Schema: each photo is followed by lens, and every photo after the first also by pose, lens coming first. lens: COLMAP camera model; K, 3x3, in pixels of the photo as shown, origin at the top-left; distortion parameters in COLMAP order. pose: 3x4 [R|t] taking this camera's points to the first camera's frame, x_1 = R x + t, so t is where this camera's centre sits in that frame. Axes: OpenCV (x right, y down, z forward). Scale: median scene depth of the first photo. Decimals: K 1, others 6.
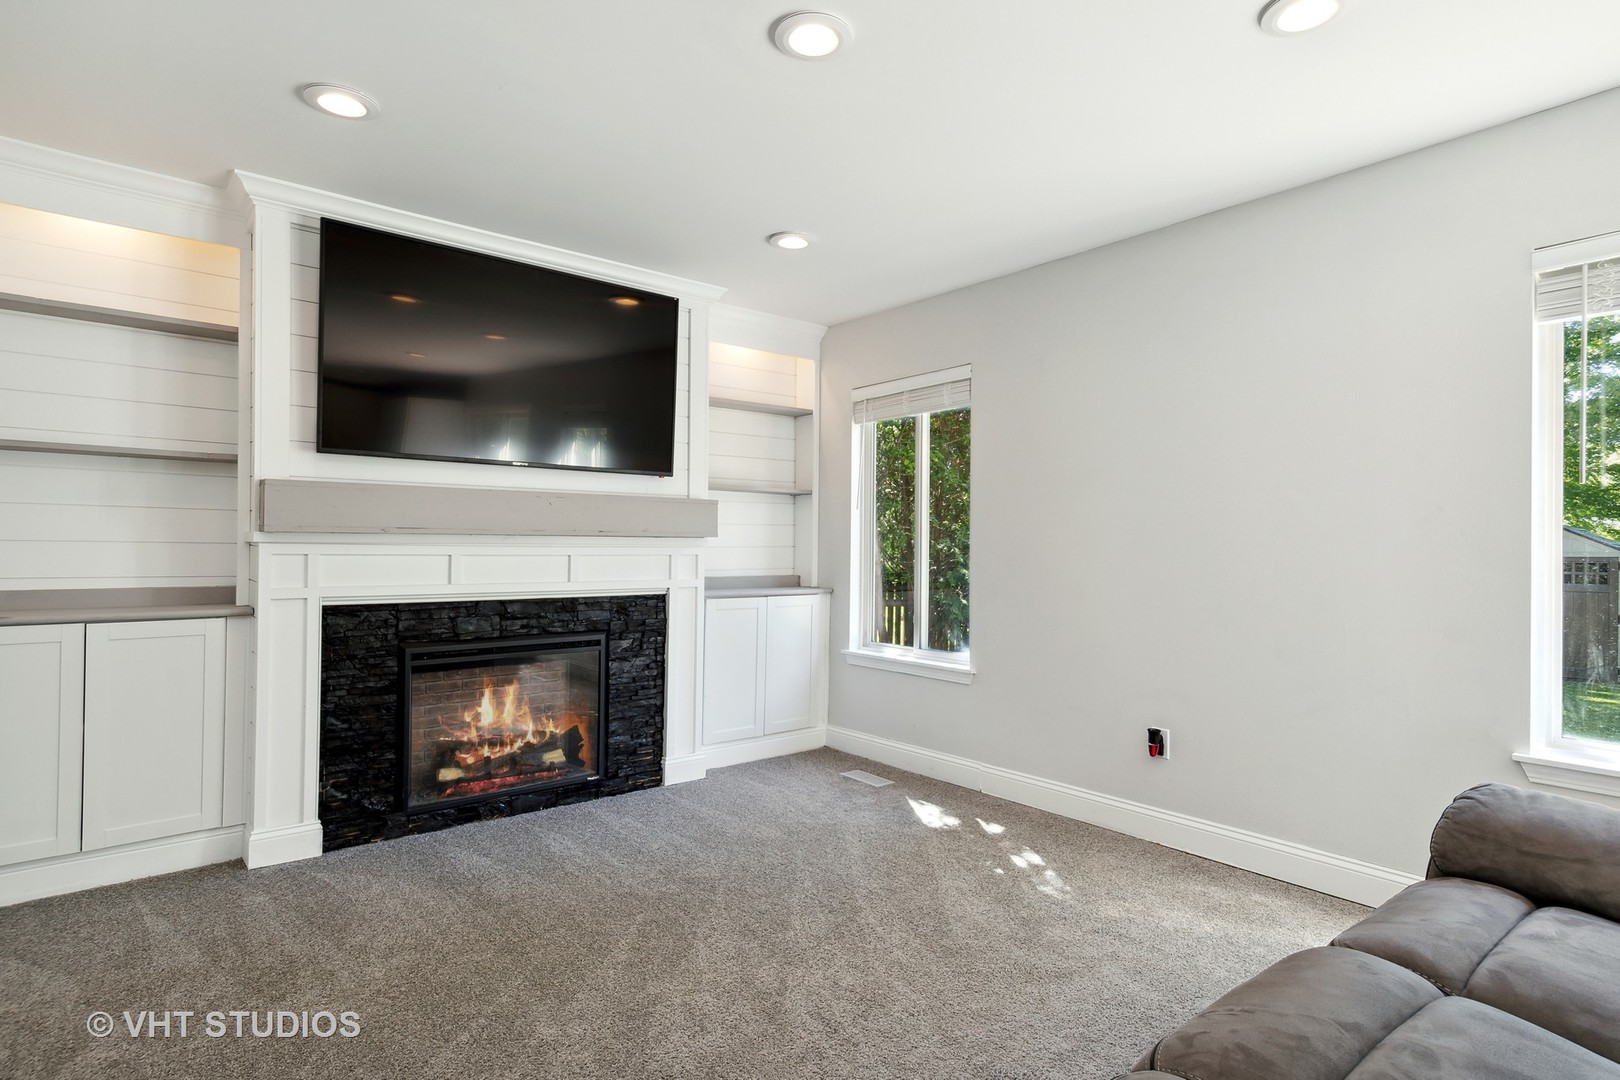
lens RADIAL K [[848.0, 0, 811.9], [0, 848.0, 540.1], [0, 0, 1]] dist [0.011015, -0.012349]
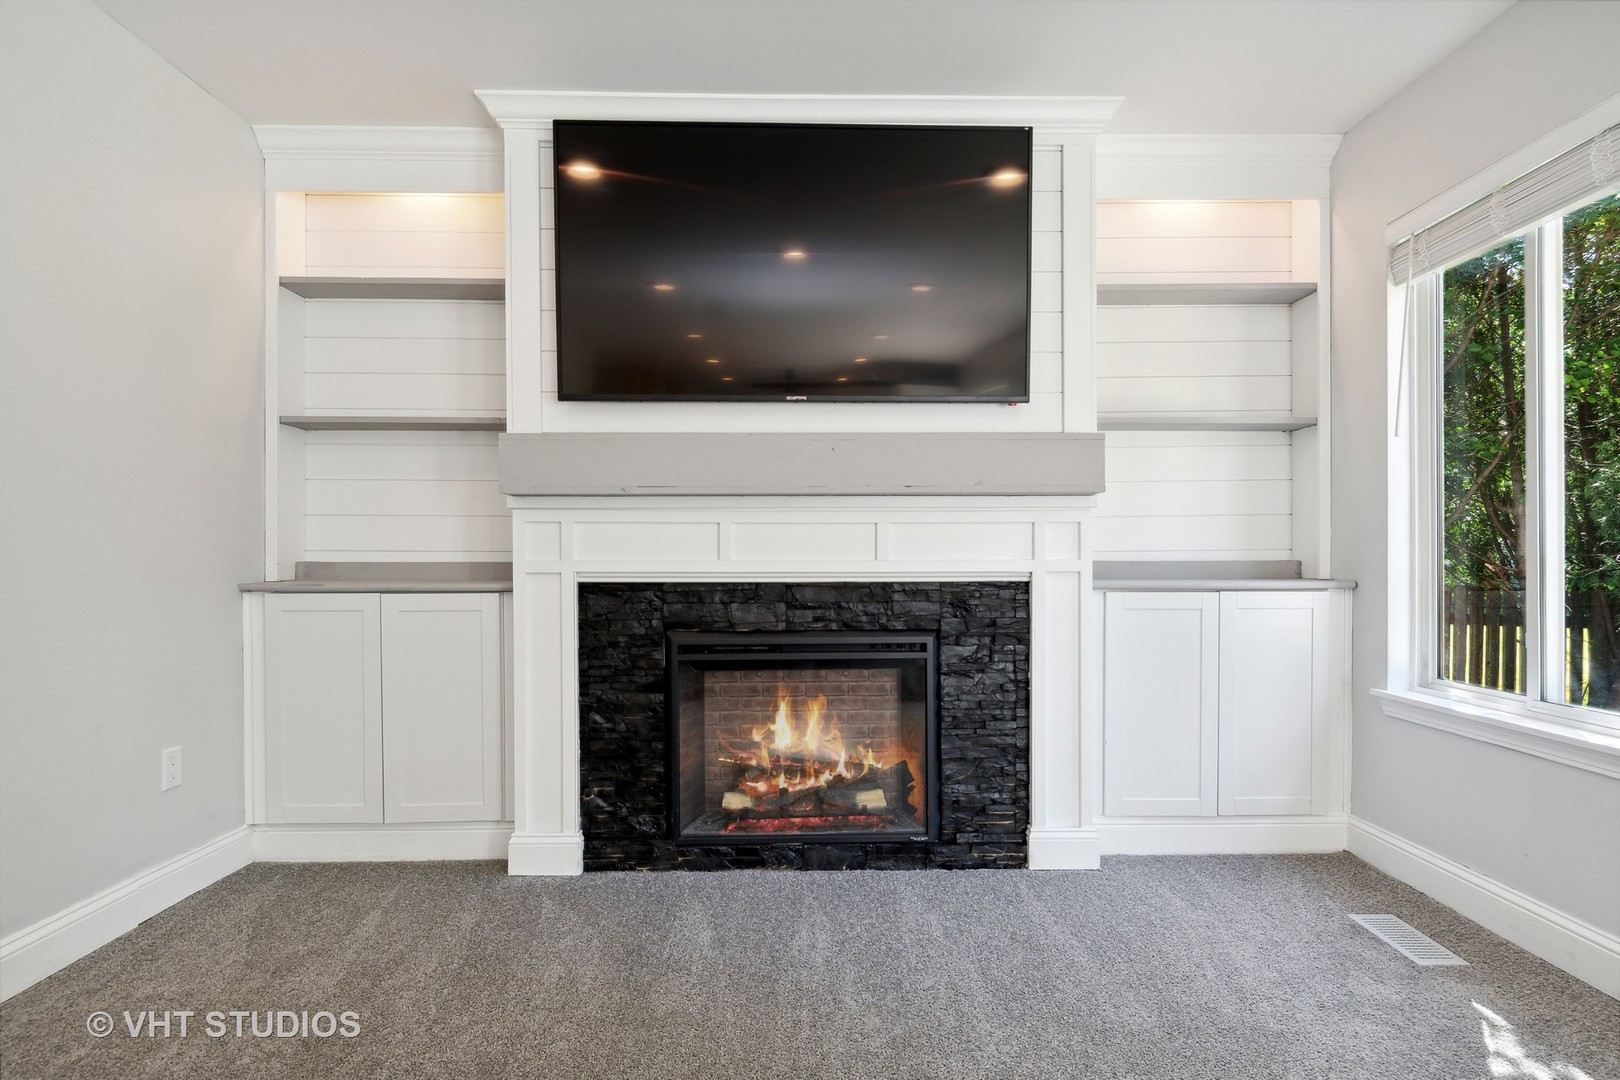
lens RADIAL K [[848.0, 0, 807.9], [0, 848.0, 548.2], [0, 0, 1]] dist [0.011015, -0.012349]
pose [[0.786741, -0.010579, -0.617192, 0.106735], [0.011109, 0.999934, -0.002980, 0.038712], [0.617183, -0.004512, 0.786807, 0.379319]]
